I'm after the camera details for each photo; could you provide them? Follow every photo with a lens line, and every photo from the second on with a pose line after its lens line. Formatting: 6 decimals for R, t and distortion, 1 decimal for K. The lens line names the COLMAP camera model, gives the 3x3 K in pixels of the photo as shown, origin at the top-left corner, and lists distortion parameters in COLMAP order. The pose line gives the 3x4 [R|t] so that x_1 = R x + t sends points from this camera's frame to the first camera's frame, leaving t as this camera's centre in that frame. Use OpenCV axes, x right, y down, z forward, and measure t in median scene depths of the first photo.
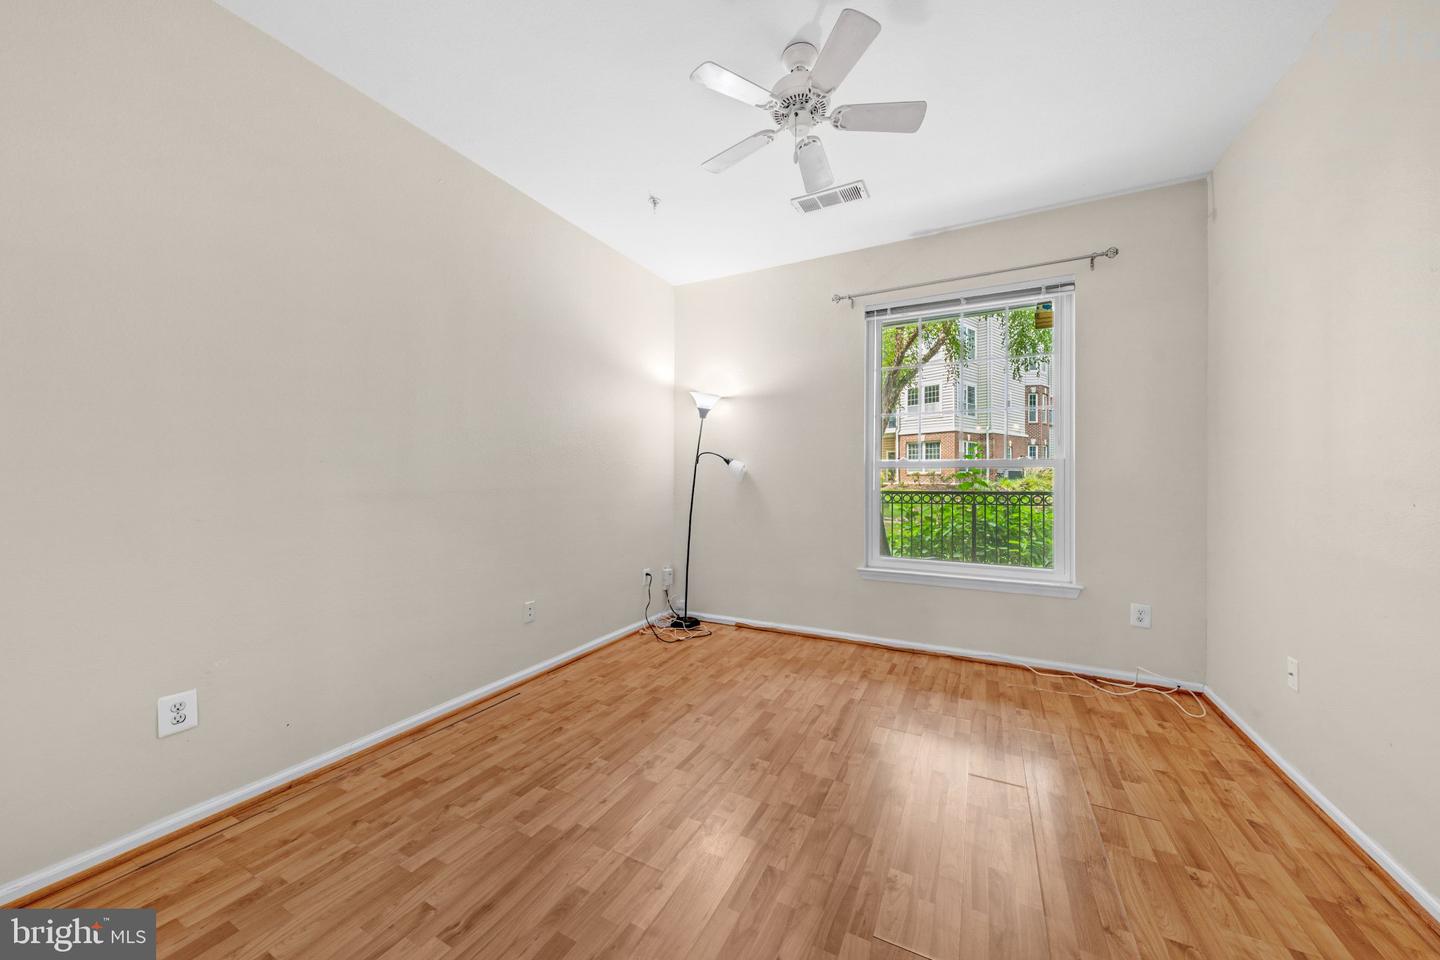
lens RADIAL K [[504.8, 0, 725.7], [0, 504.8, 466.7], [0, 0, 1]] dist [-0.000734, -0.000071]
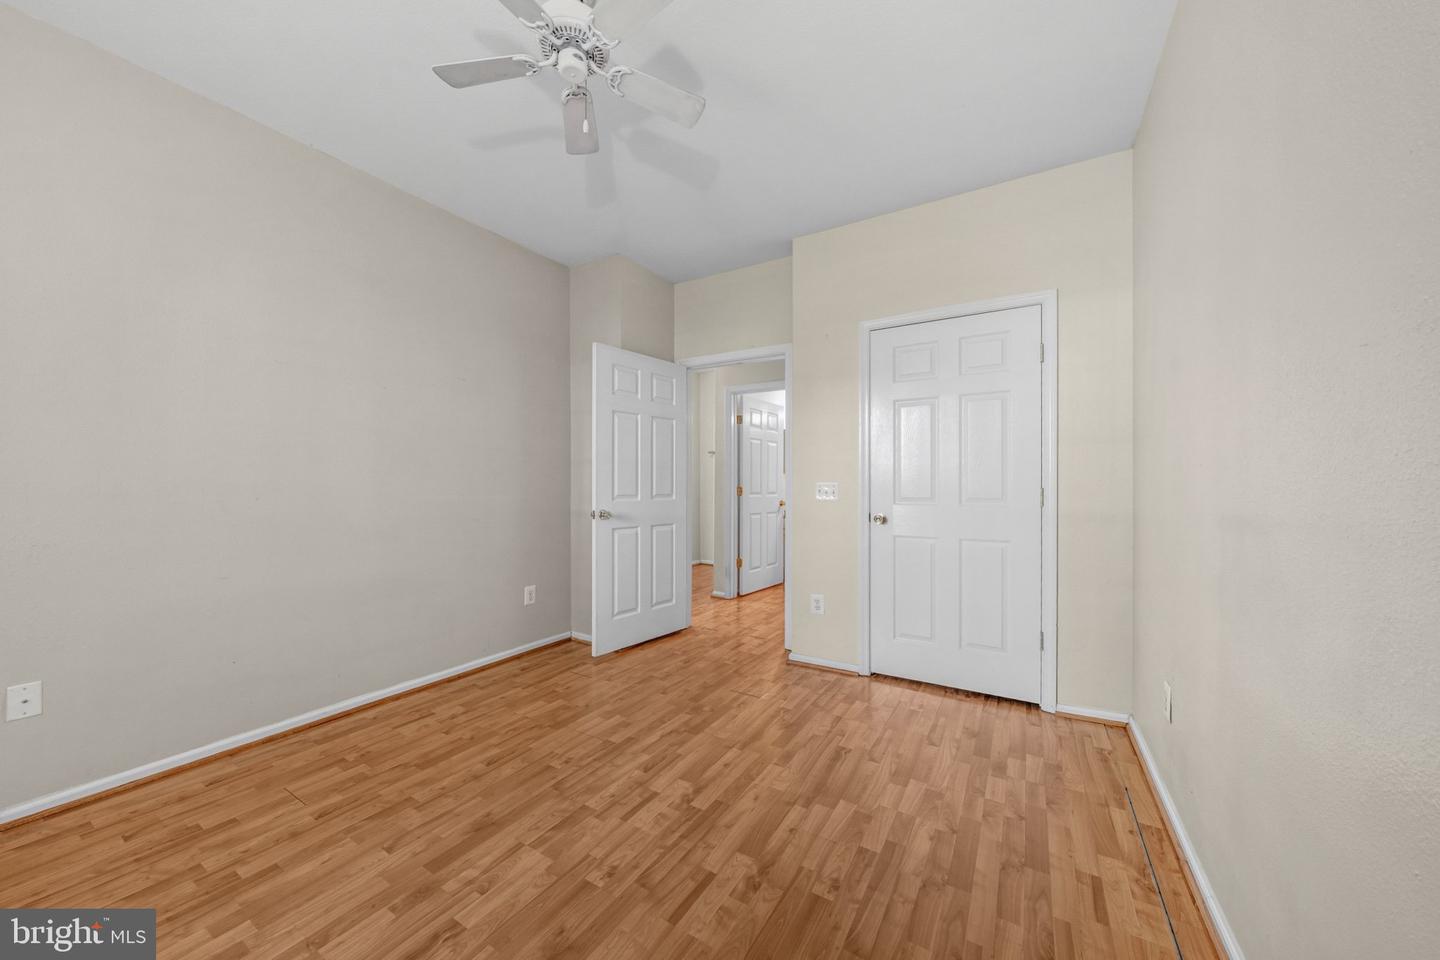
lens RADIAL K [[506.7, 0, 720.0], [0, 506.7, 480.0], [0, 0, 1]] dist [0.000292, -0.000032]
pose [[-0.996387, -0.005679, 0.084738, -0.131500], [-0.008268, 0.999509, -0.030233, 0.030406], [-0.084525, -0.030824, -0.995945, 1.396945]]
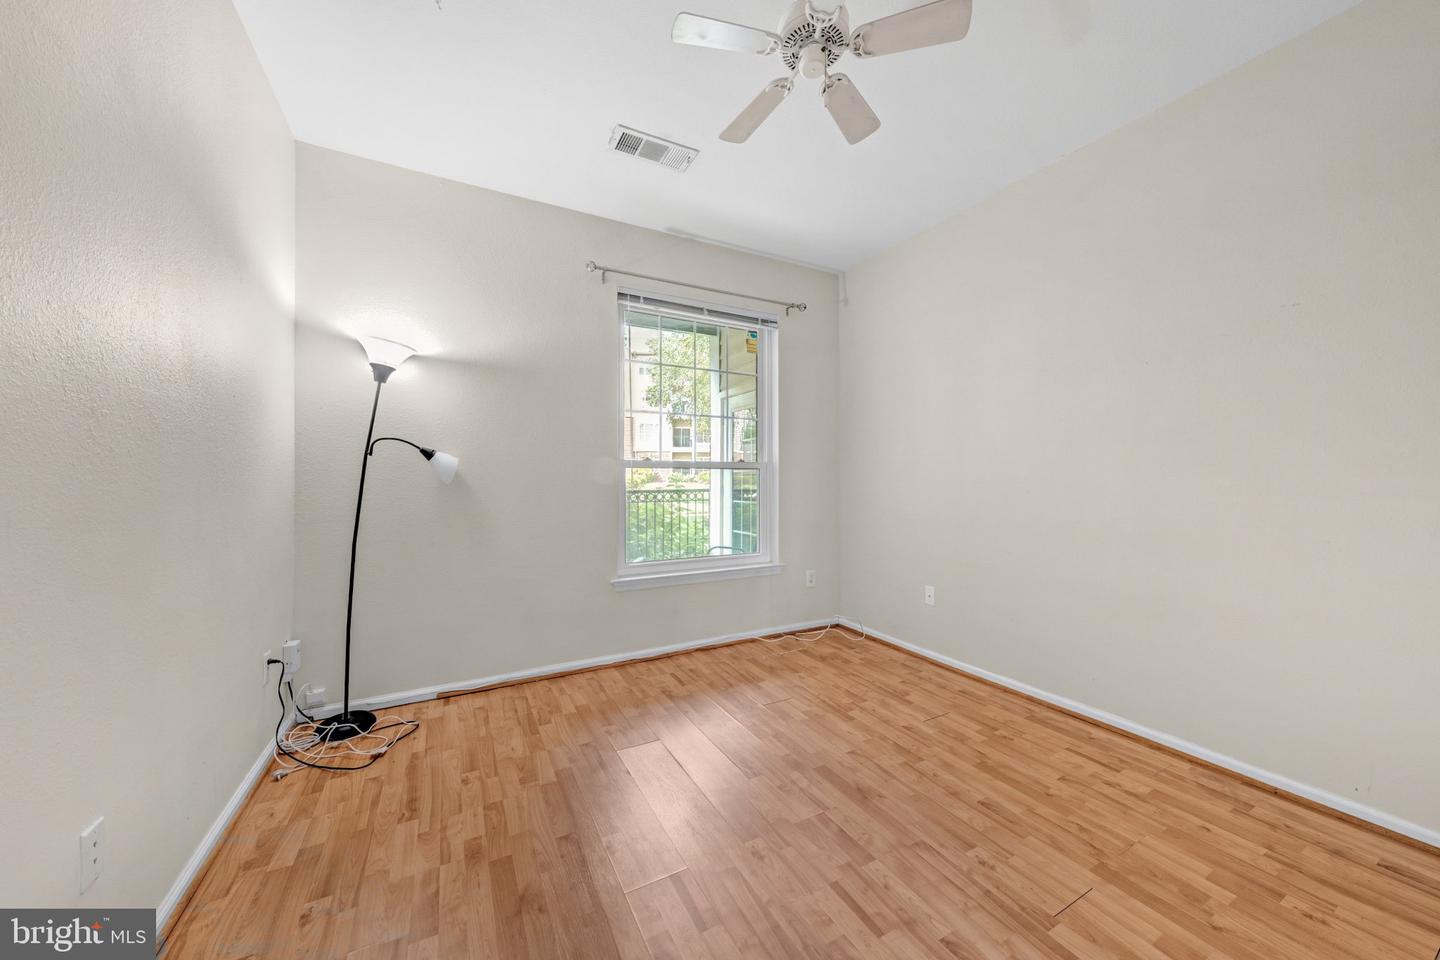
lens RADIAL K [[497.2, 0, 714.6], [0, 497.2, 464.8], [0, 0, 1]] dist [-0.000562, -0.000196]
pose [[0.574758, 0.019590, 0.818089, -0.488454], [-0.017708, 0.999777, -0.011500, 0.009590], [-0.818132, -0.007877, 0.574977, 0.498646]]
